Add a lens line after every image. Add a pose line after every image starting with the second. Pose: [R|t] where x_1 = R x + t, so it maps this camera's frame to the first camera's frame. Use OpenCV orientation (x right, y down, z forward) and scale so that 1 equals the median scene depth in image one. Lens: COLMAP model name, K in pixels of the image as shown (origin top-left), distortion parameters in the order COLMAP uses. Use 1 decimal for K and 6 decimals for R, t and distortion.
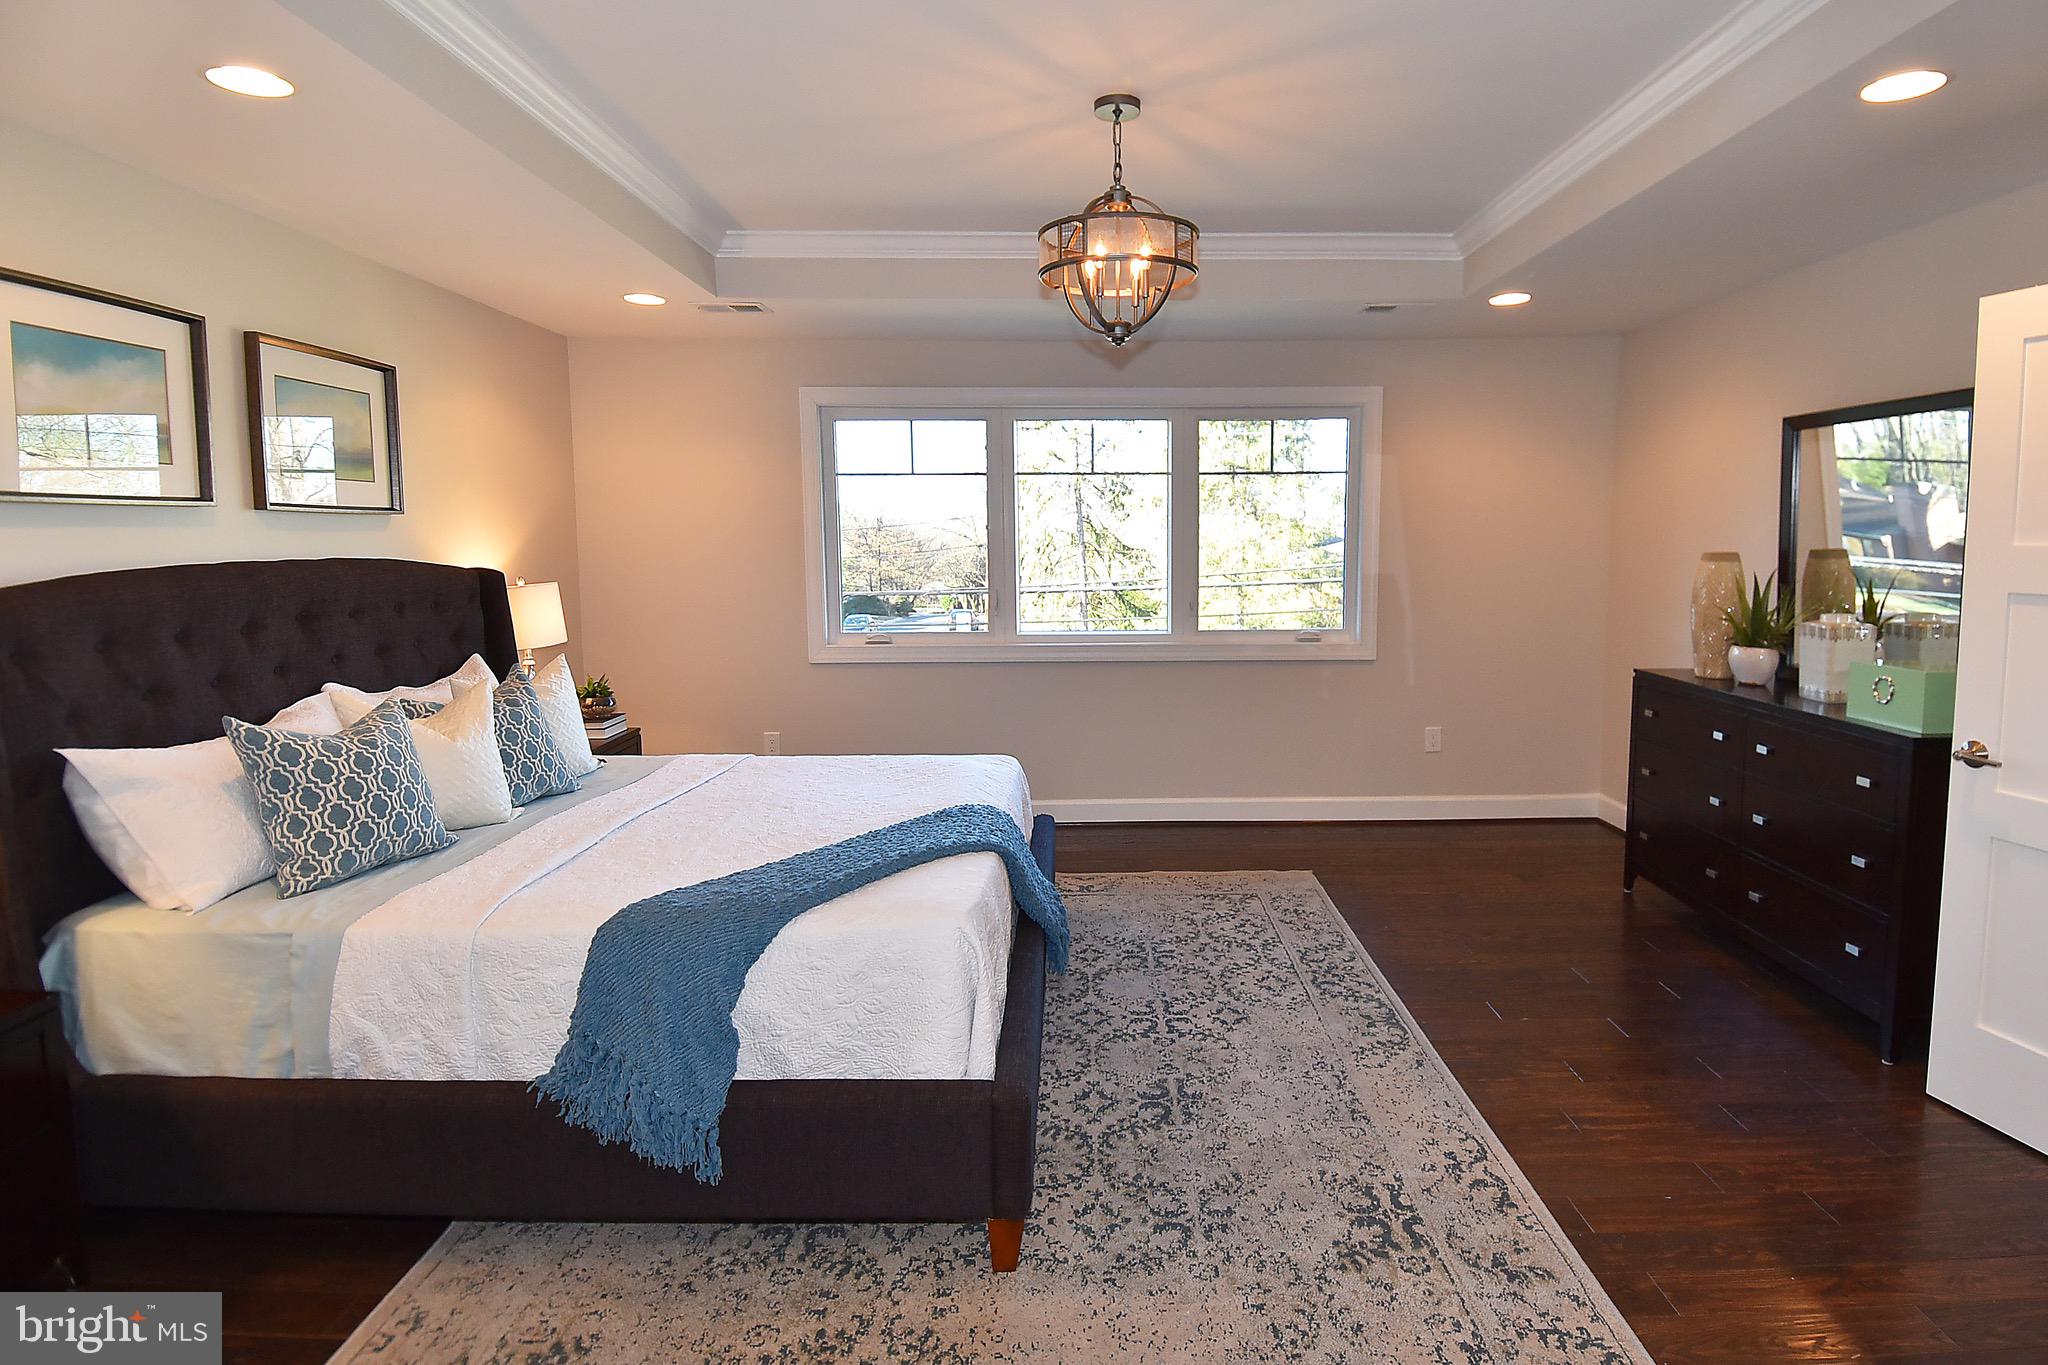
lens RADIAL K [[1087.8, 0, 1090.3], [0, 1087.8, 632.3], [0, 0, 1]] dist [0.062480, -0.063791]
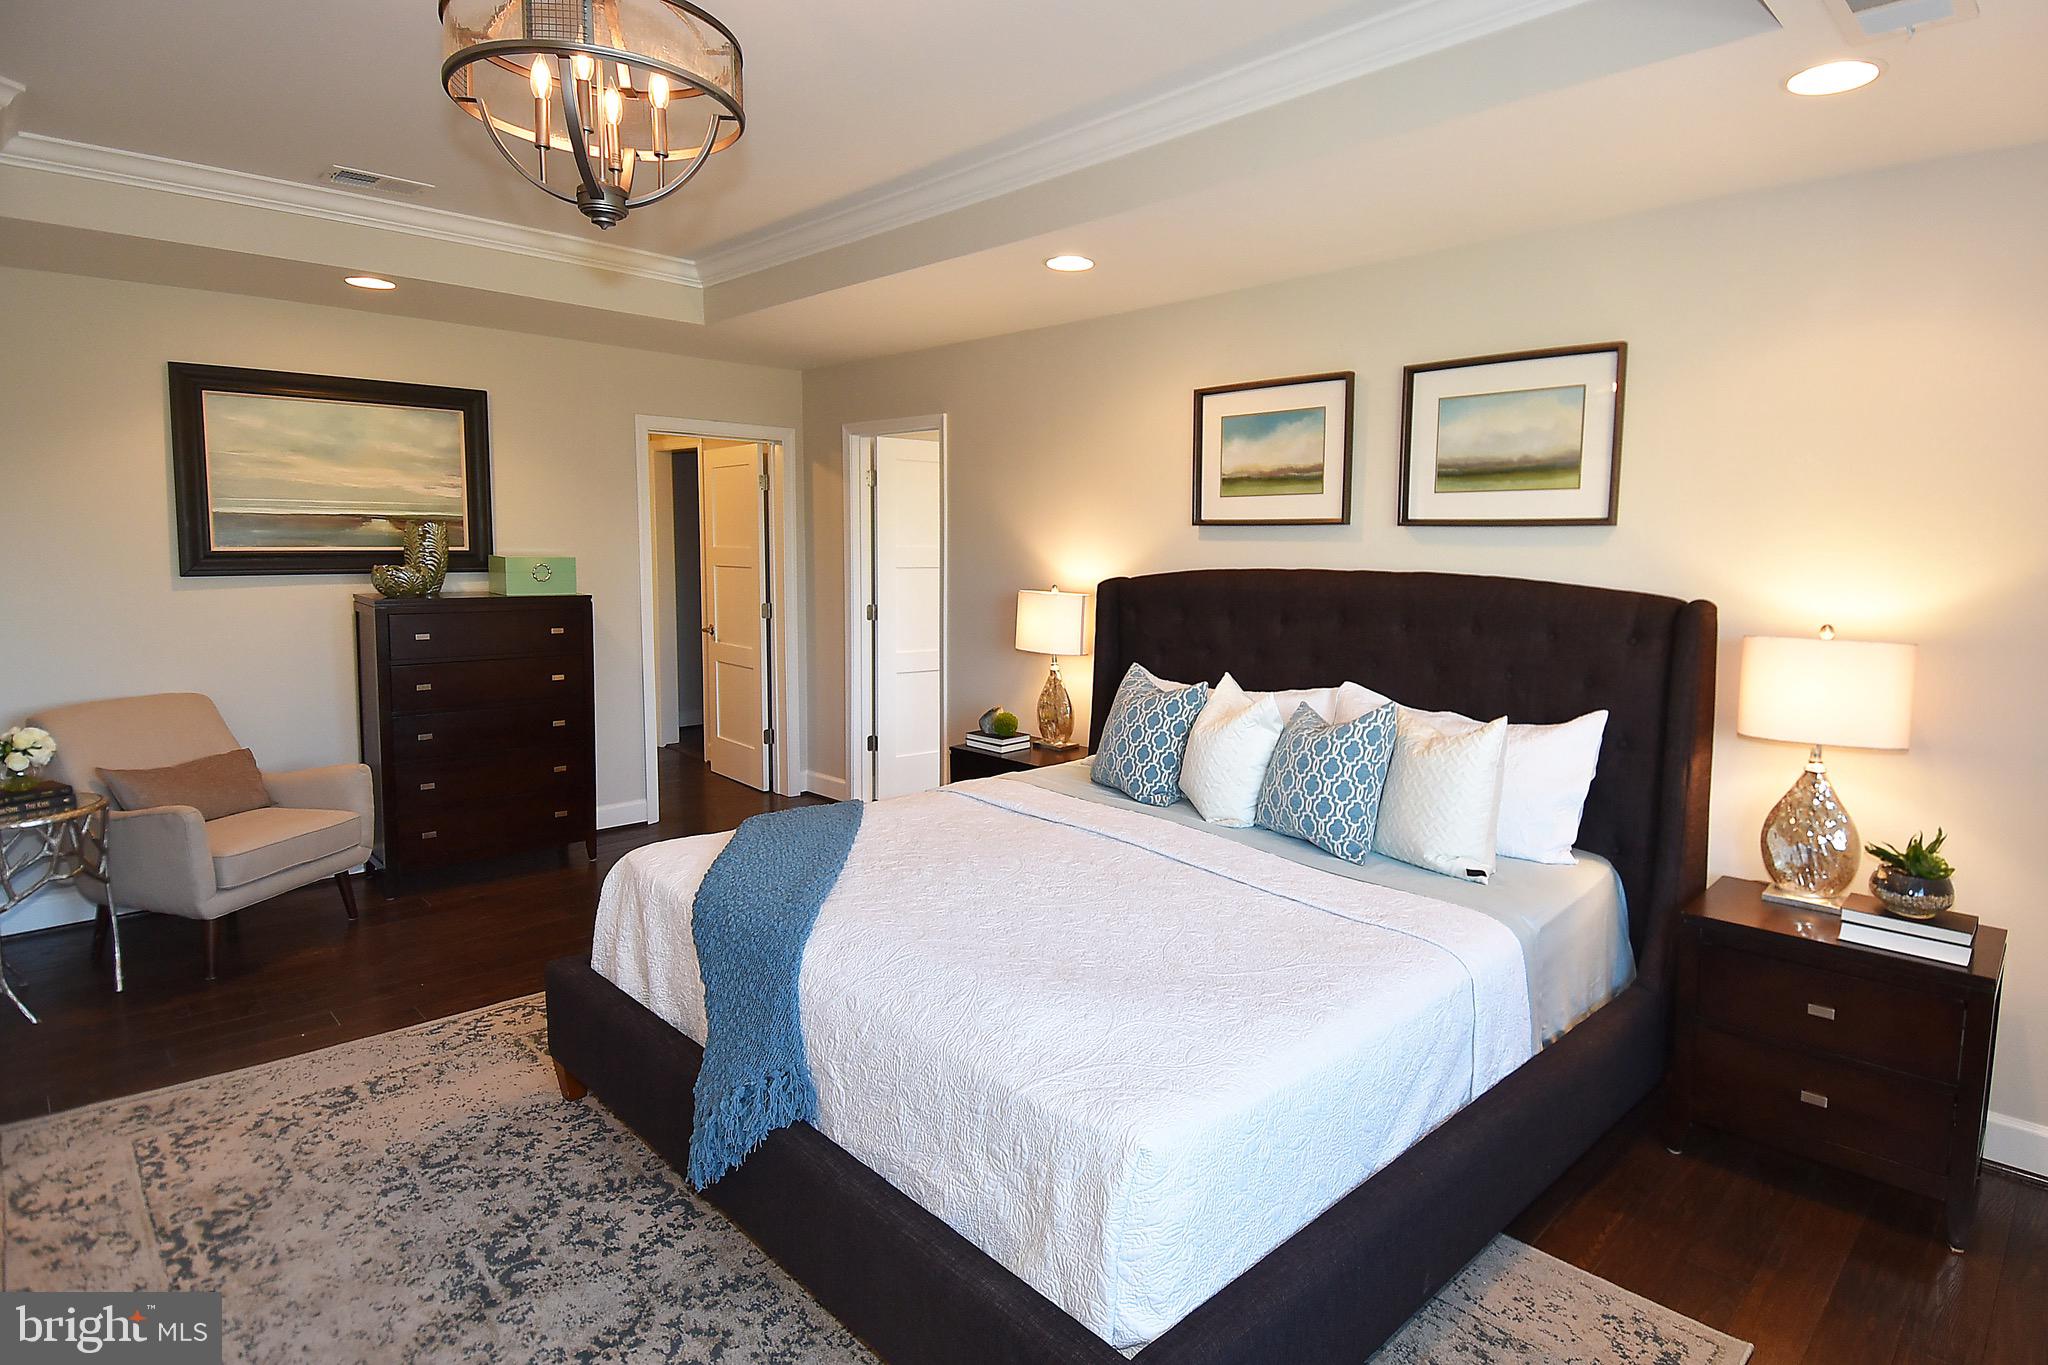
lens RADIAL K [[1074.1, 0, 1066.4], [0, 1074.1, 626.9], [0, 0, 1]] dist [0.049052, -0.052313]
pose [[-0.720441, 0.049482, -0.691749, 0.247102], [-0.070991, 0.986950, 0.144534, -0.139654], [0.689873, 0.153236, -0.707527, 1.498850]]
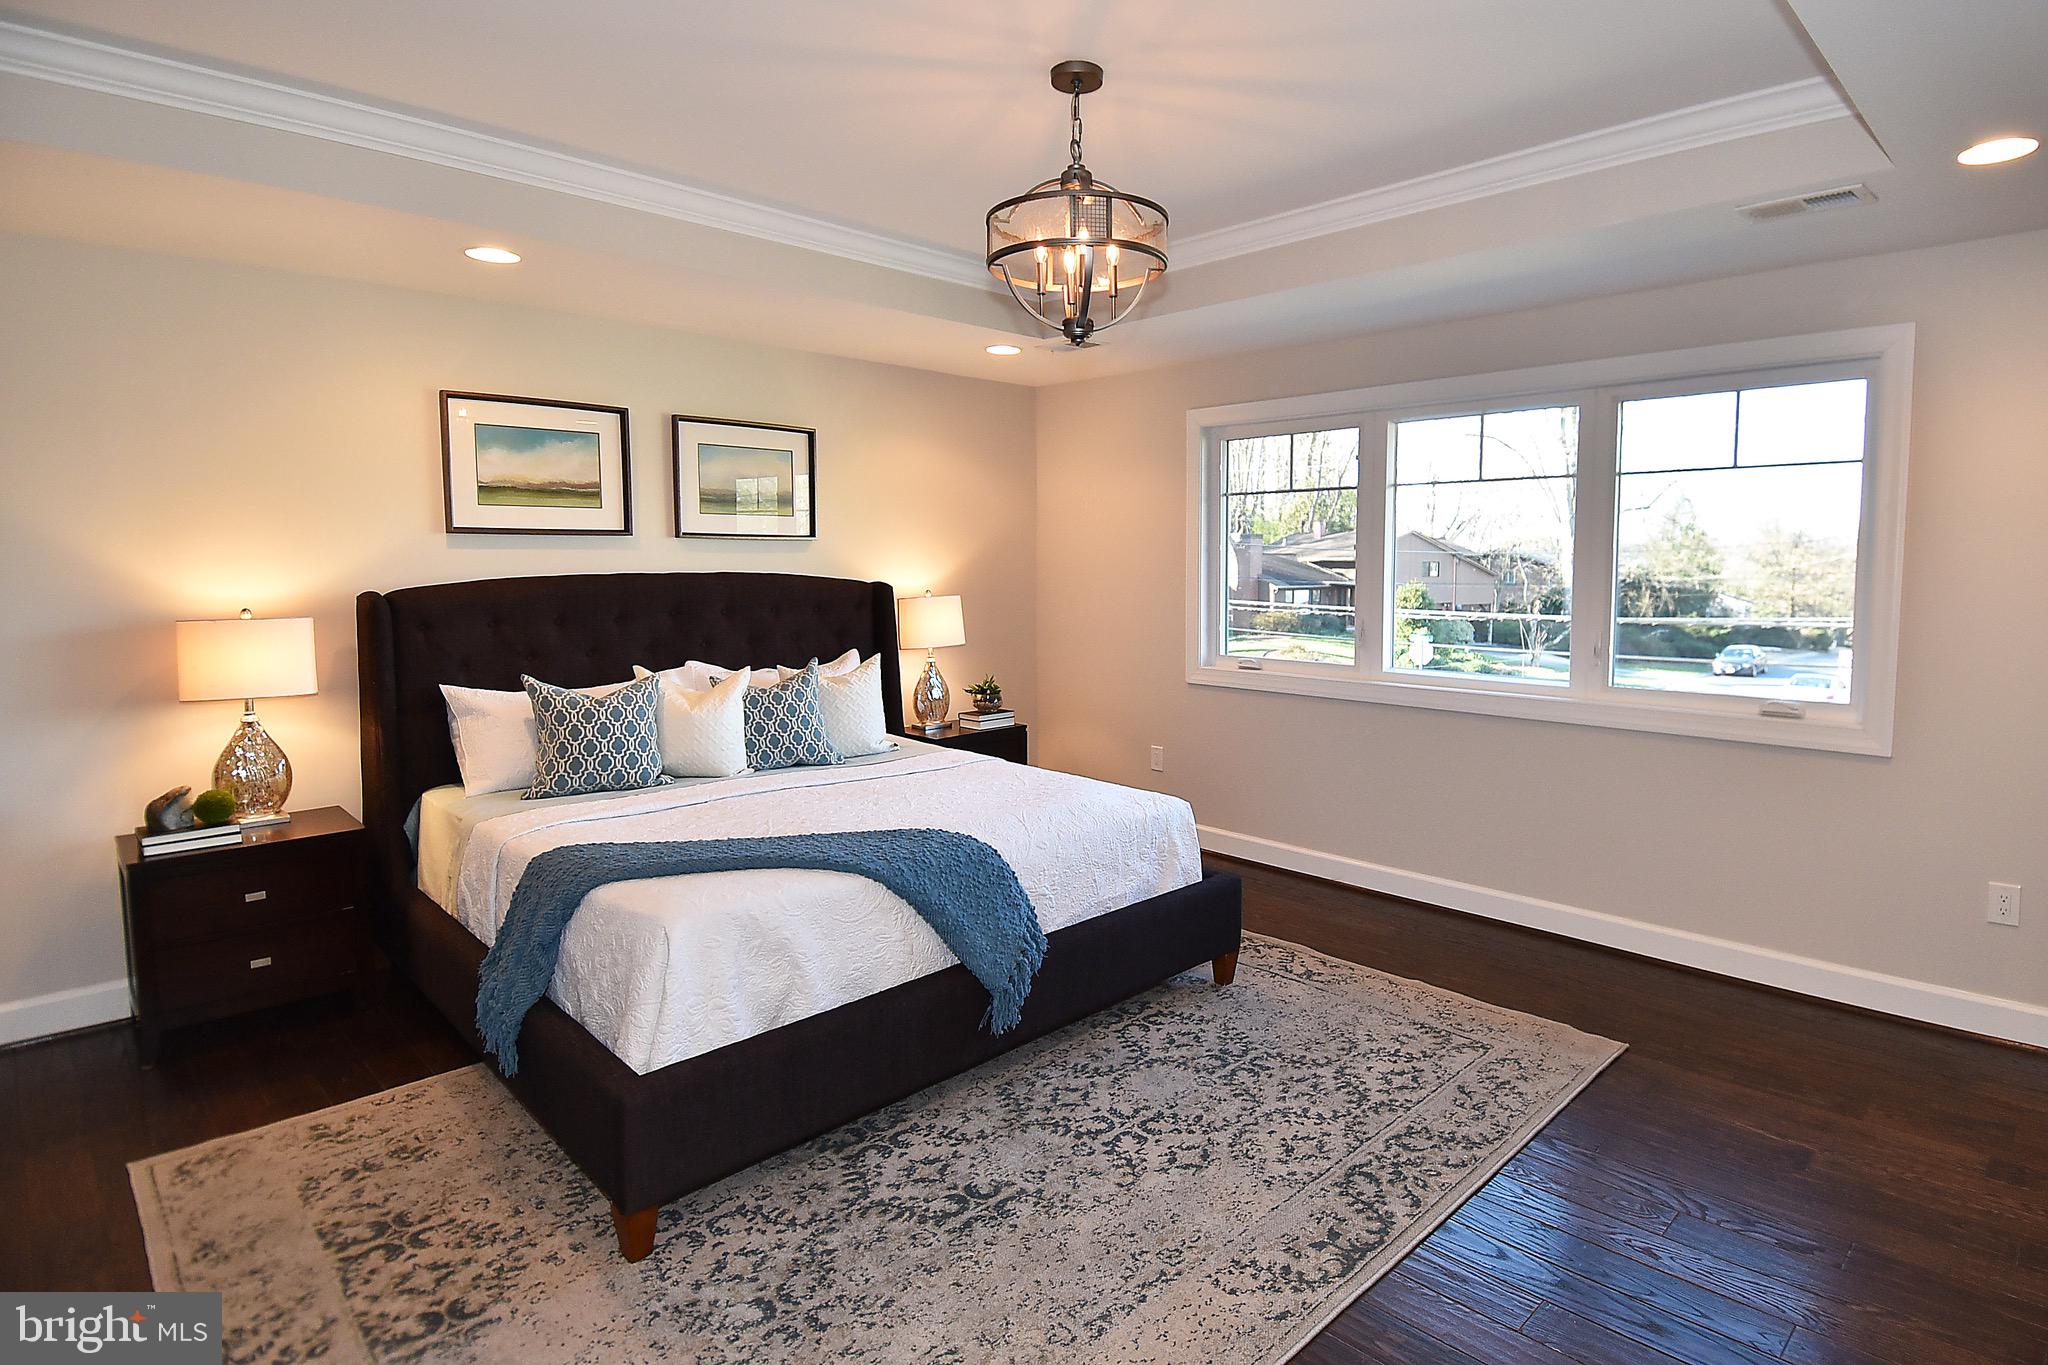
lens RADIAL K [[1087.8, 0, 1090.3], [0, 1087.8, 632.3], [0, 0, 1]] dist [0.062480, -0.063791]
pose [[0.698595, 0.053943, -0.713481, 0.630126], [-0.065656, 0.997780, 0.011150, -0.037962], [0.712498, 0.039055, 0.700586, 0.368028]]
